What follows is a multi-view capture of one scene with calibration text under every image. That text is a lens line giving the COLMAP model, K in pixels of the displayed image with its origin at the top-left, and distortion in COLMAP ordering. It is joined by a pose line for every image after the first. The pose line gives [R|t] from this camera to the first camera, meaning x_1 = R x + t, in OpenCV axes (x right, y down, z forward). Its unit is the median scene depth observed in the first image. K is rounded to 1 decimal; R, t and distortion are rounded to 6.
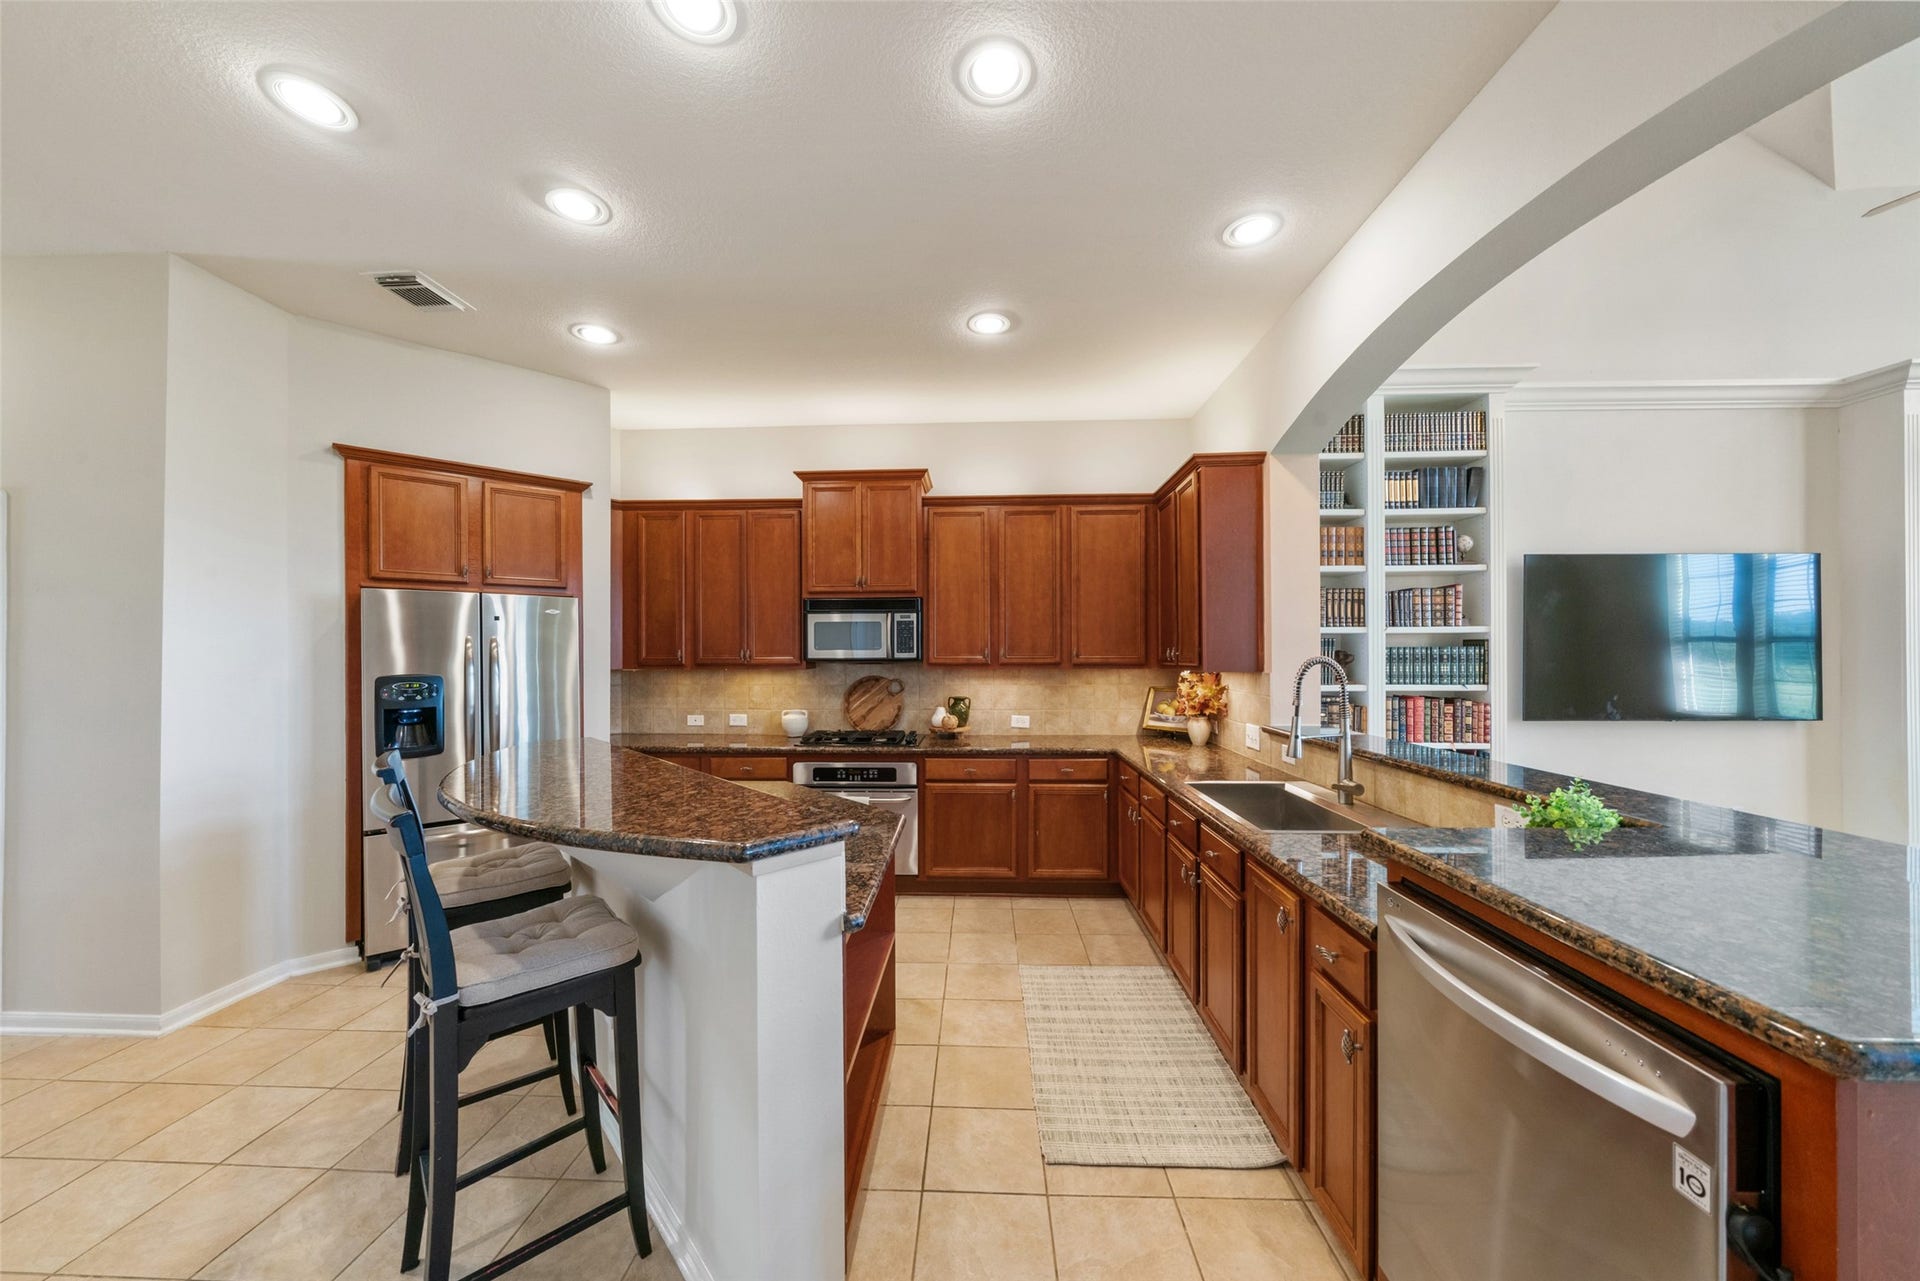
lens RADIAL K [[654.1, 0, 975.5], [0, 654.1, 653.7], [0, 0, 1]] dist [-0.000381, 0.000037]
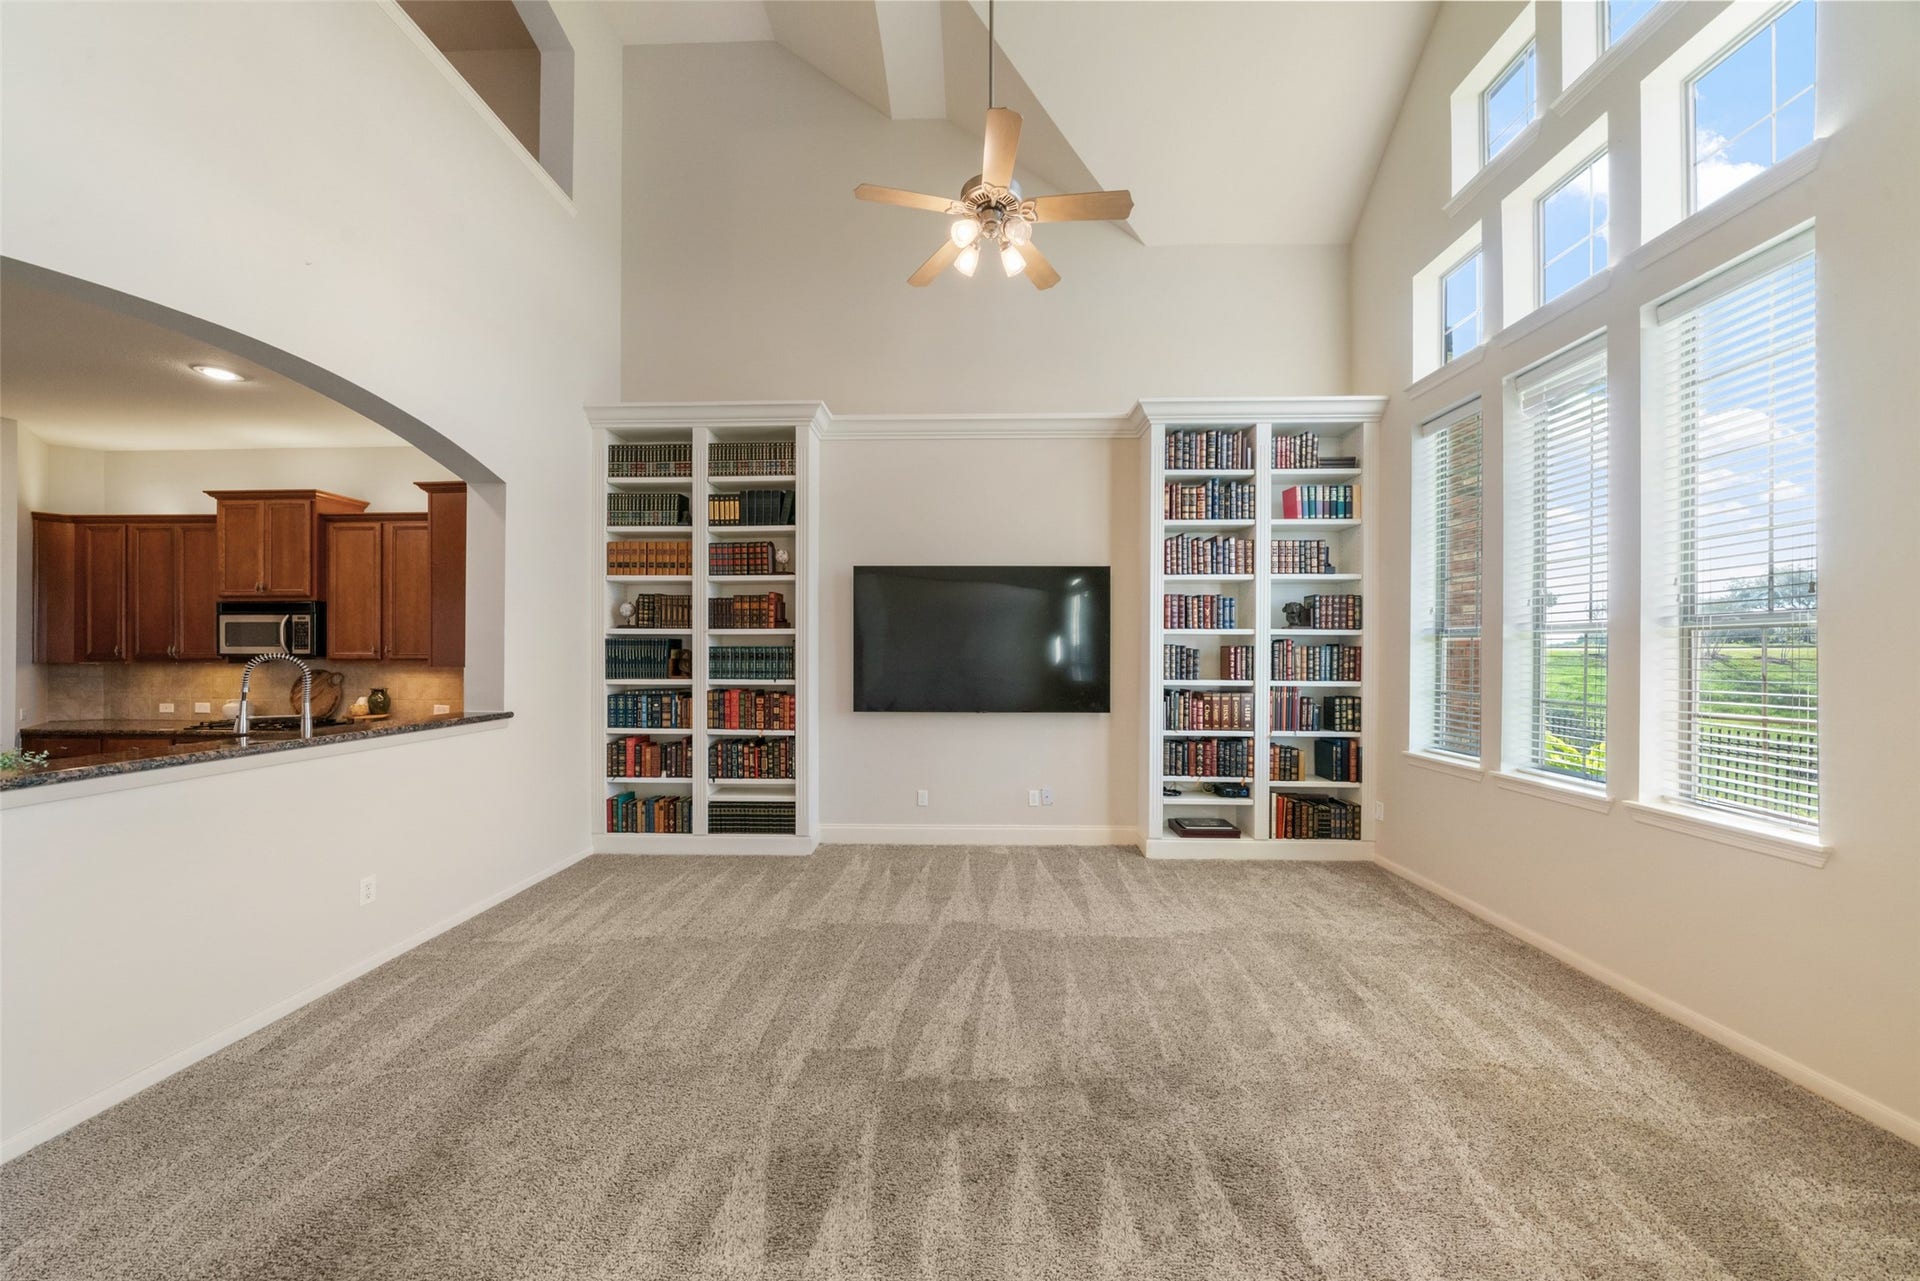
lens RADIAL K [[654.1, 0, 967.6], [0, 654.1, 651.4], [0, 0, 1]] dist [-0.000381, 0.000037]
pose [[0.999987, 0.005025, 0.000407, 1.065407], [-0.005026, 0.999987, 0.001117, -0.004984], [-0.000402, -0.001119, 0.999999, -0.150221]]
